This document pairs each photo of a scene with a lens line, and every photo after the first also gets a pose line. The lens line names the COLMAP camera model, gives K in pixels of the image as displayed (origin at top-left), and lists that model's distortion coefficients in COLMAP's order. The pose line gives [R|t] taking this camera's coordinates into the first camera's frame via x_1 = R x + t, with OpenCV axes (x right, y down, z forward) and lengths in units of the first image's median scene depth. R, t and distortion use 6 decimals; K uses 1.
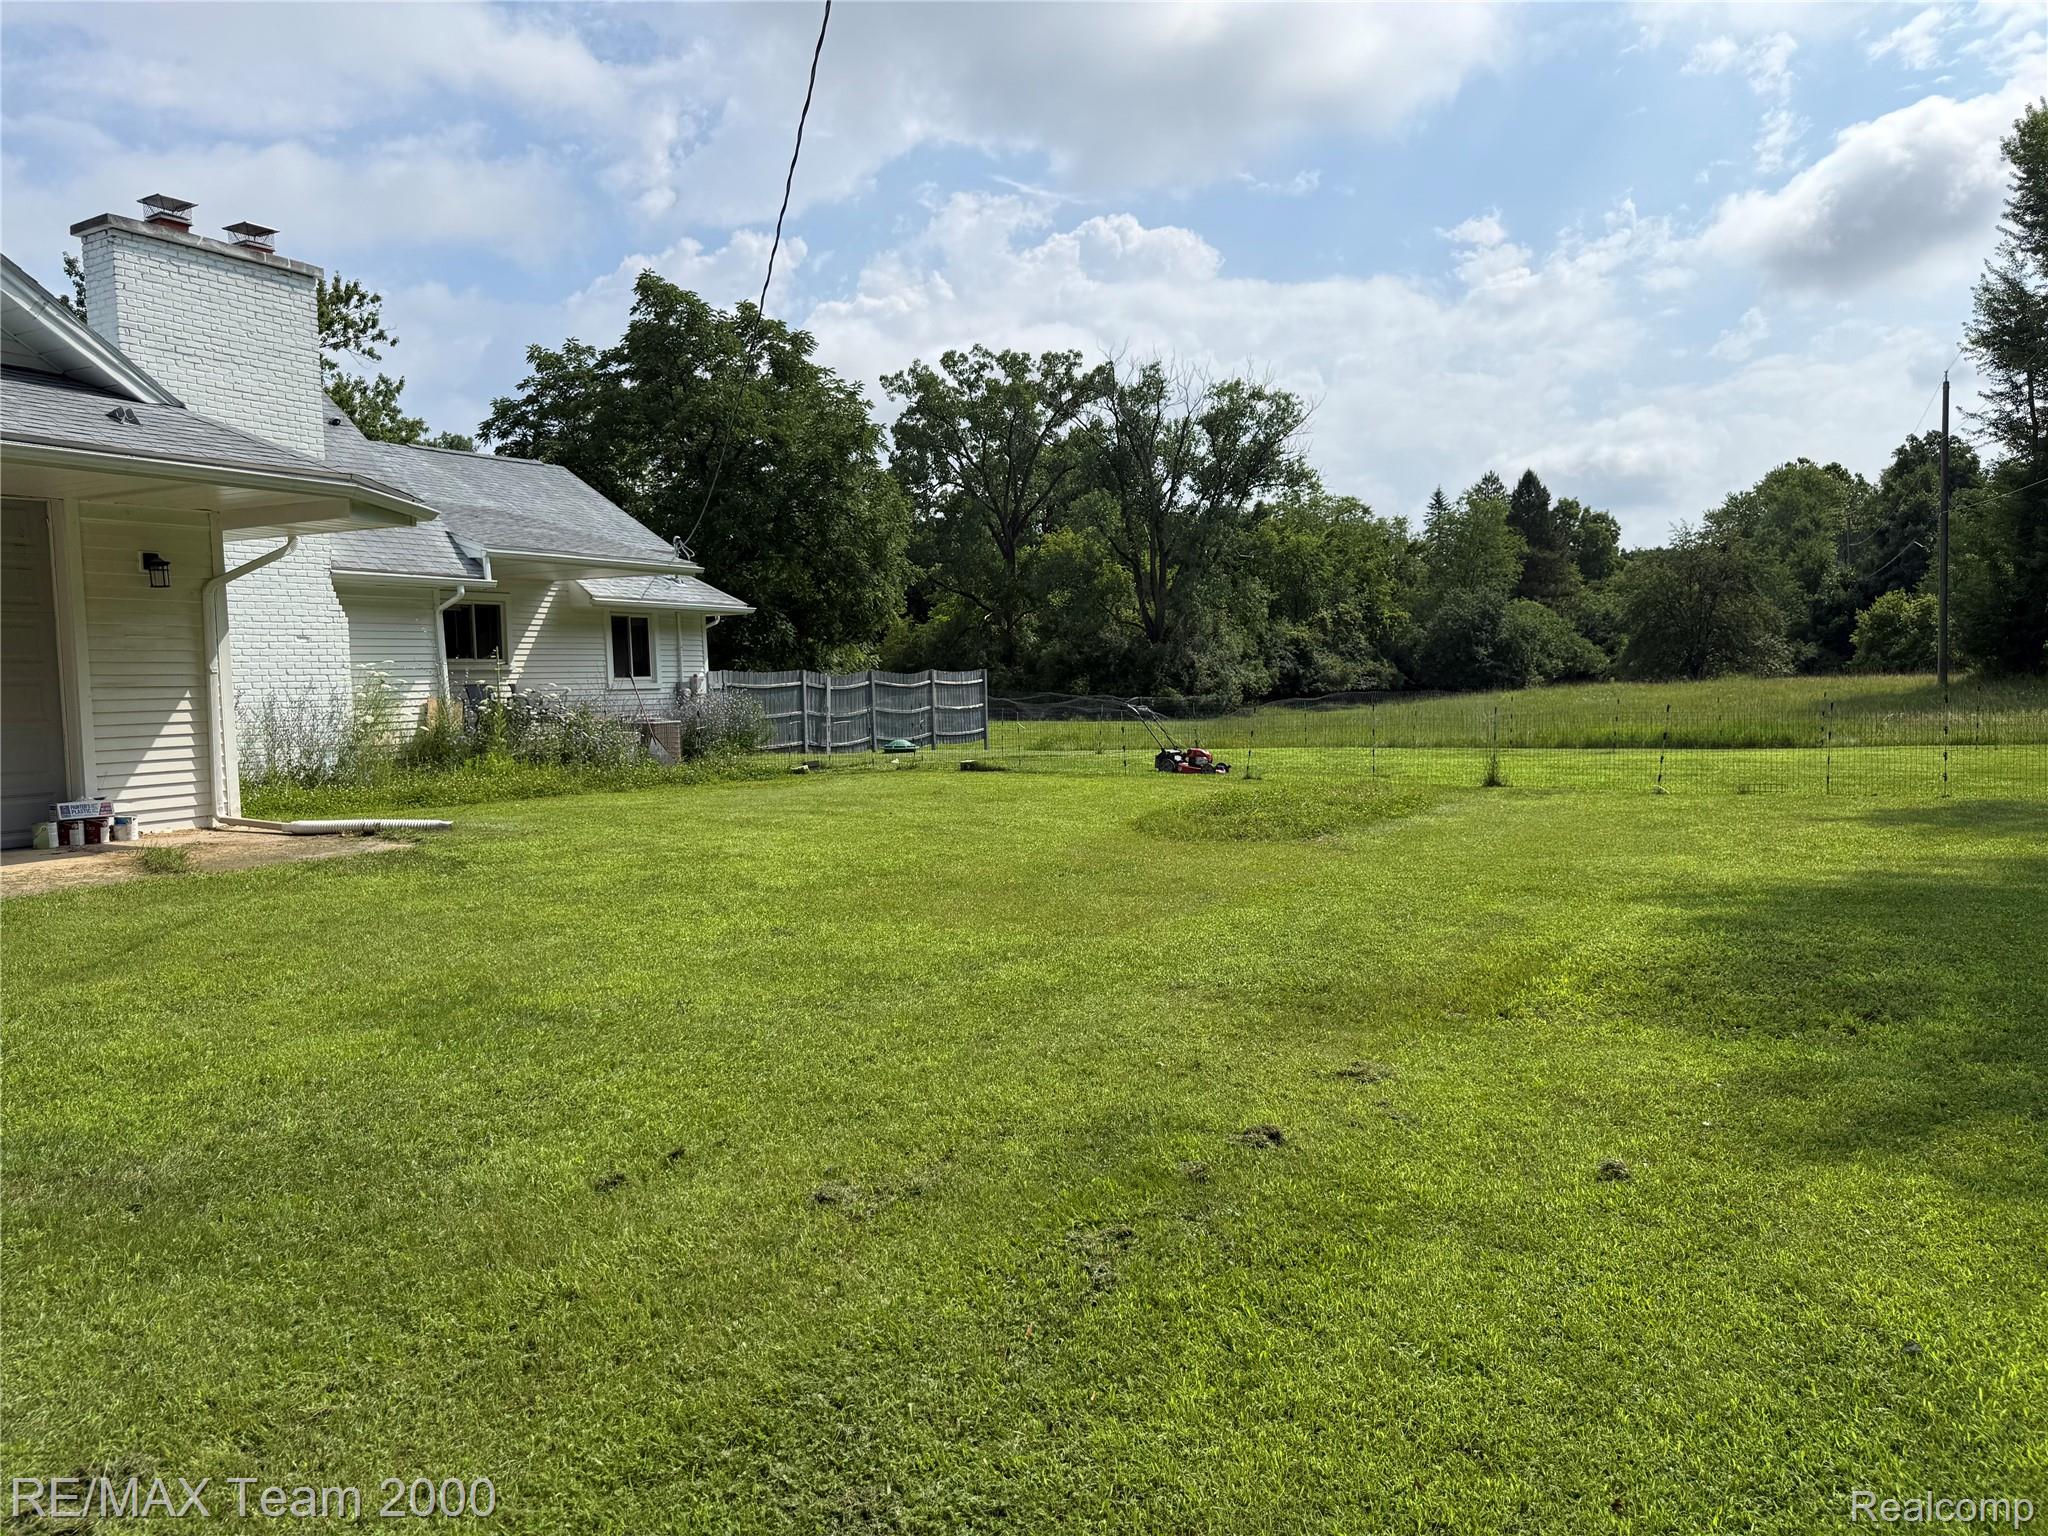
lens RADIAL K [[1399.8, 0, 1024.0], [0, 1399.8, 768.0], [0, 0, 1]] dist [0.005245, -0.000481]
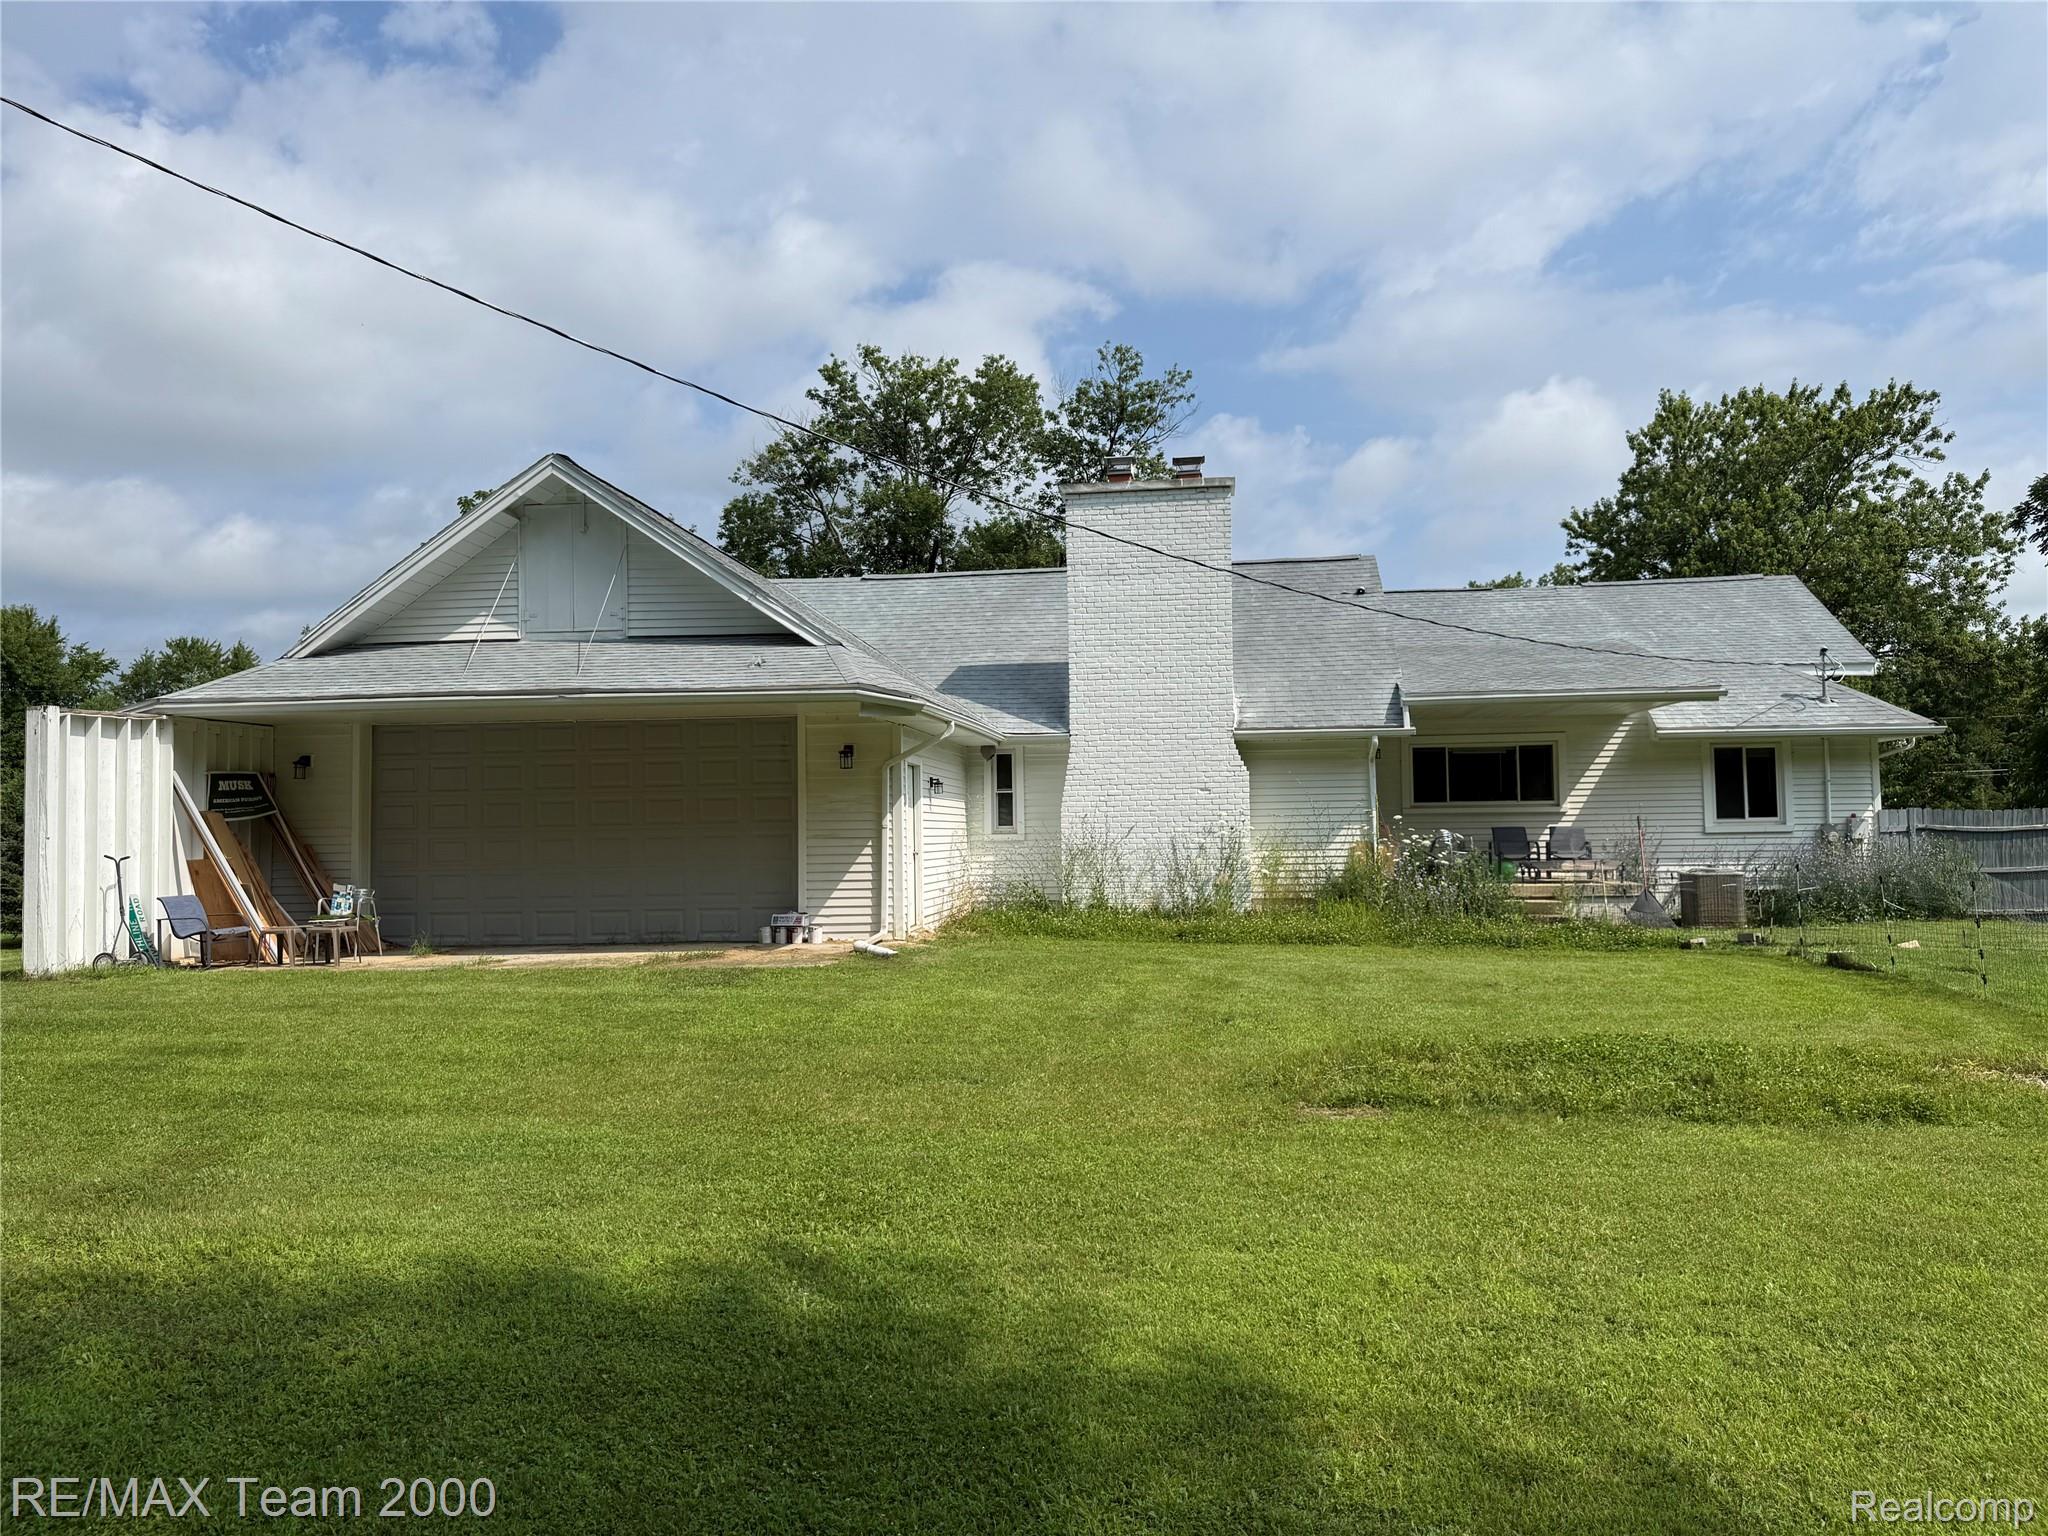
lens RADIAL K [[1399.8, 0, 1024.0], [0, 1399.8, 768.0], [0, 0, 1]] dist [0.005245, -0.000481]
pose [[0.409217, -0.026129, -0.912063, 0.358842], [-0.053031, 0.997219, -0.052362, -0.029991], [0.910895, 0.069795, 0.406694, 0.273718]]
